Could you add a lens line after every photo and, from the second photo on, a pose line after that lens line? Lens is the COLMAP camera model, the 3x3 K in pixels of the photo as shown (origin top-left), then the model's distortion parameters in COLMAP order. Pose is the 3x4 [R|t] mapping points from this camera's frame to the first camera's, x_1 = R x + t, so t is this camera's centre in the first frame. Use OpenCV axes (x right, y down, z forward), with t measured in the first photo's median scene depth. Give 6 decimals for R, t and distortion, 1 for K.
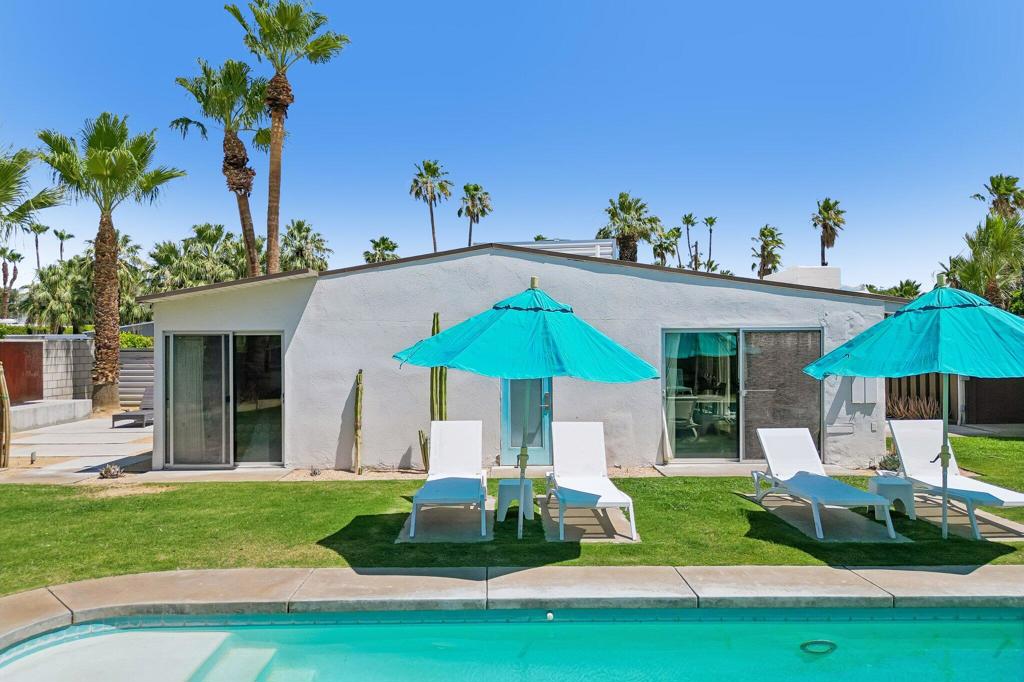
lens RADIAL K [[723.2, 0, 511.8], [0, 723.2, 342.6], [0, 0, 1]] dist [0.053672, -0.053957]
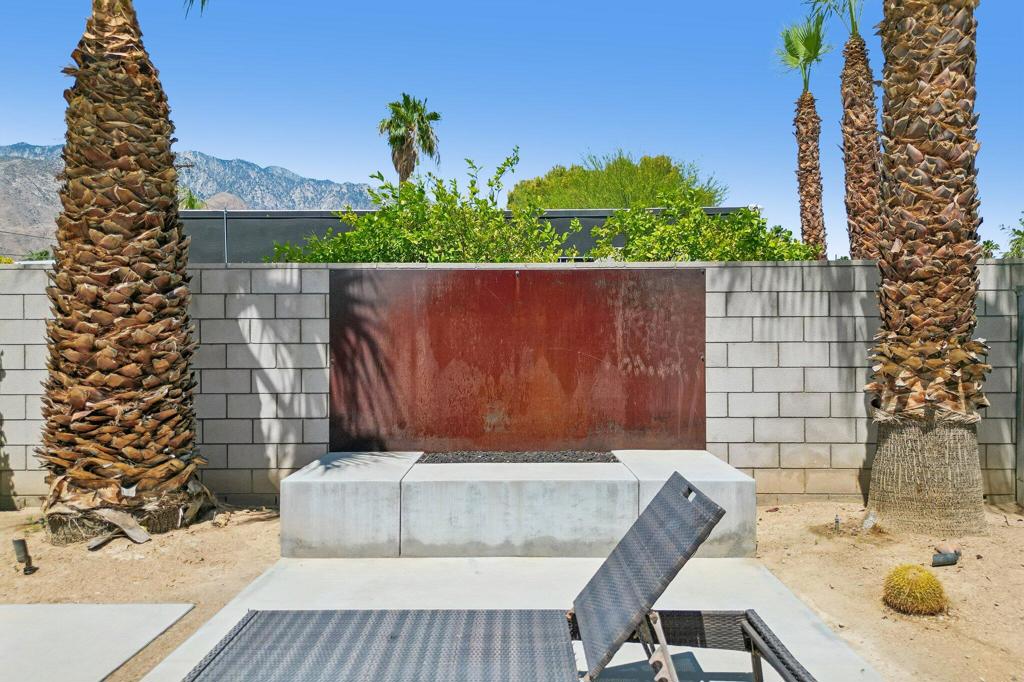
lens RADIAL K [[717.6, 0, 512.5], [0, 717.6, 340.0], [0, 0, 1]] dist [0.073848, -0.079858]
pose [[-0.012016, 0.001604, -0.999927, -0.264054], [0.006968, 0.999975, 0.001520, 0.023371], [0.999904, -0.006949, -0.012027, 0.743807]]
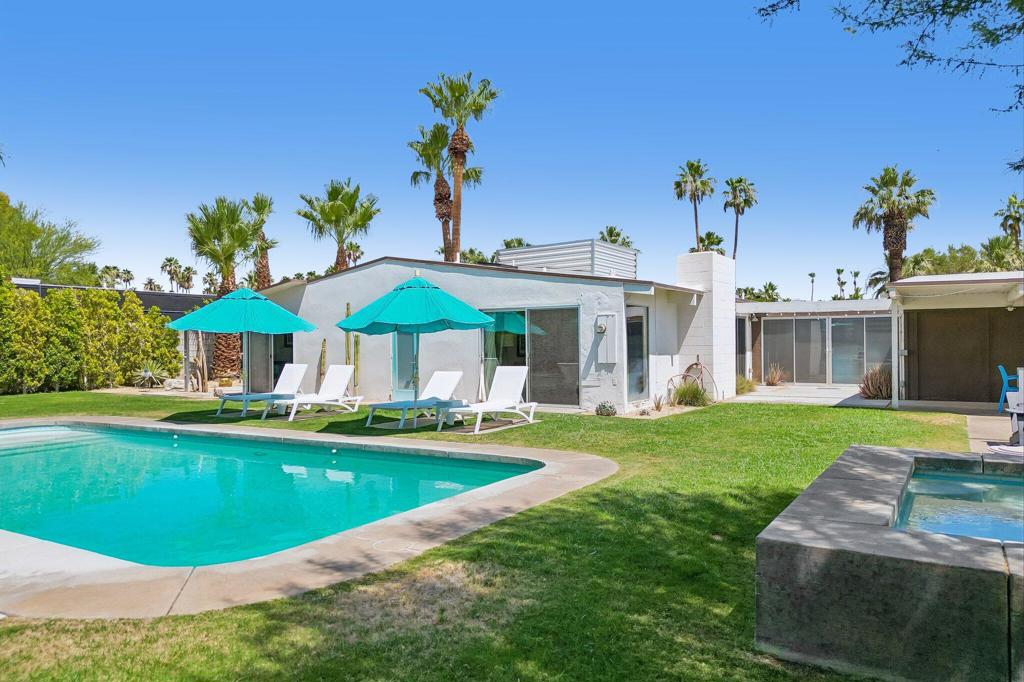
lens RADIAL K [[717.6, 0, 512.5], [0, 717.6, 340.0], [0, 0, 1]] dist [0.073848, -0.079858]
pose [[0.848967, -0.003807, -0.528433, 0.462237], [0.005067, 0.999987, 0.000936, 0.018380], [0.528422, -0.003472, 0.848975, -0.074613]]
